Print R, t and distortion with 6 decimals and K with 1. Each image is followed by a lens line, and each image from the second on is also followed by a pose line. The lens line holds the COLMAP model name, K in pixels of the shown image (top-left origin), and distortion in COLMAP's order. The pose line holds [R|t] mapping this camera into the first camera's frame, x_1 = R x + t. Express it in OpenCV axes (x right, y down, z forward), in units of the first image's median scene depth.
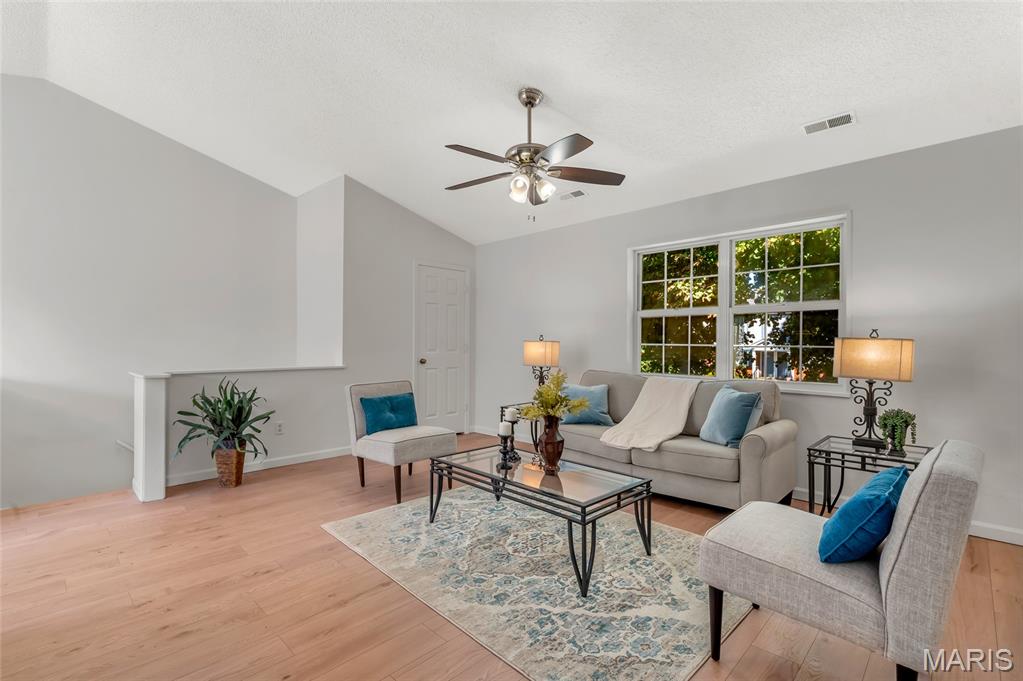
lens RADIAL K [[467.3, 0, 508.1], [0, 467.3, 340.3], [0, 0, 1]] dist [-0.004389, -0.000067]
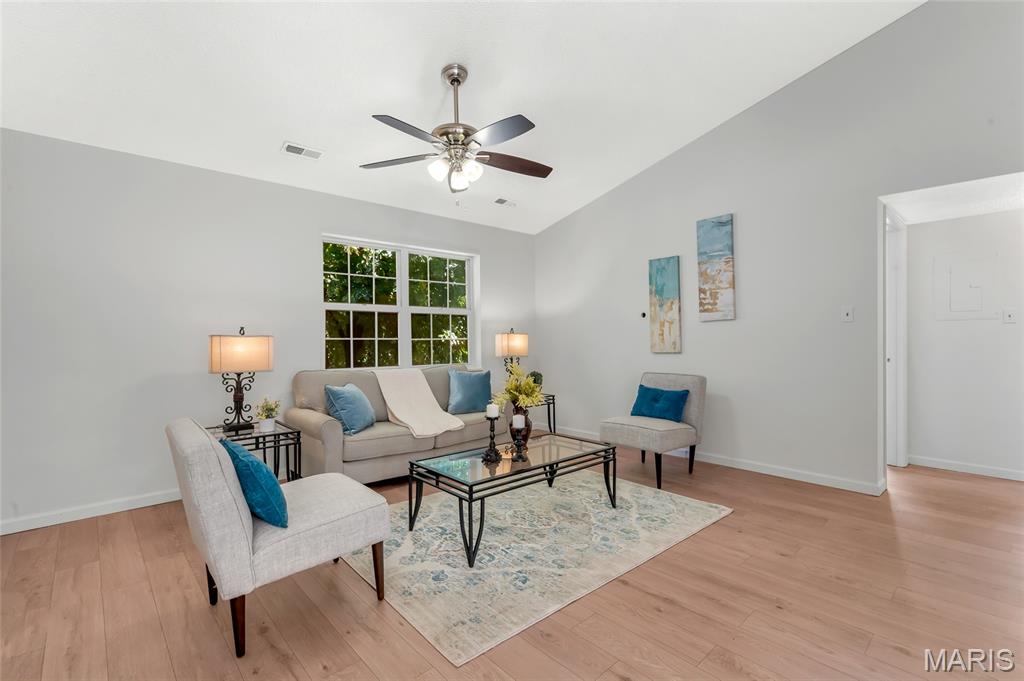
lens RADIAL K [[467.8, 0, 508.7], [0, 467.8, 339.7], [0, 0, 1]] dist [-0.004389, -0.000067]
pose [[0.044044, -0.008776, 0.998991, -0.803510], [0.002281, 0.999960, 0.008684, 0.002880], [-0.999027, 0.001896, 0.044063, 0.770672]]
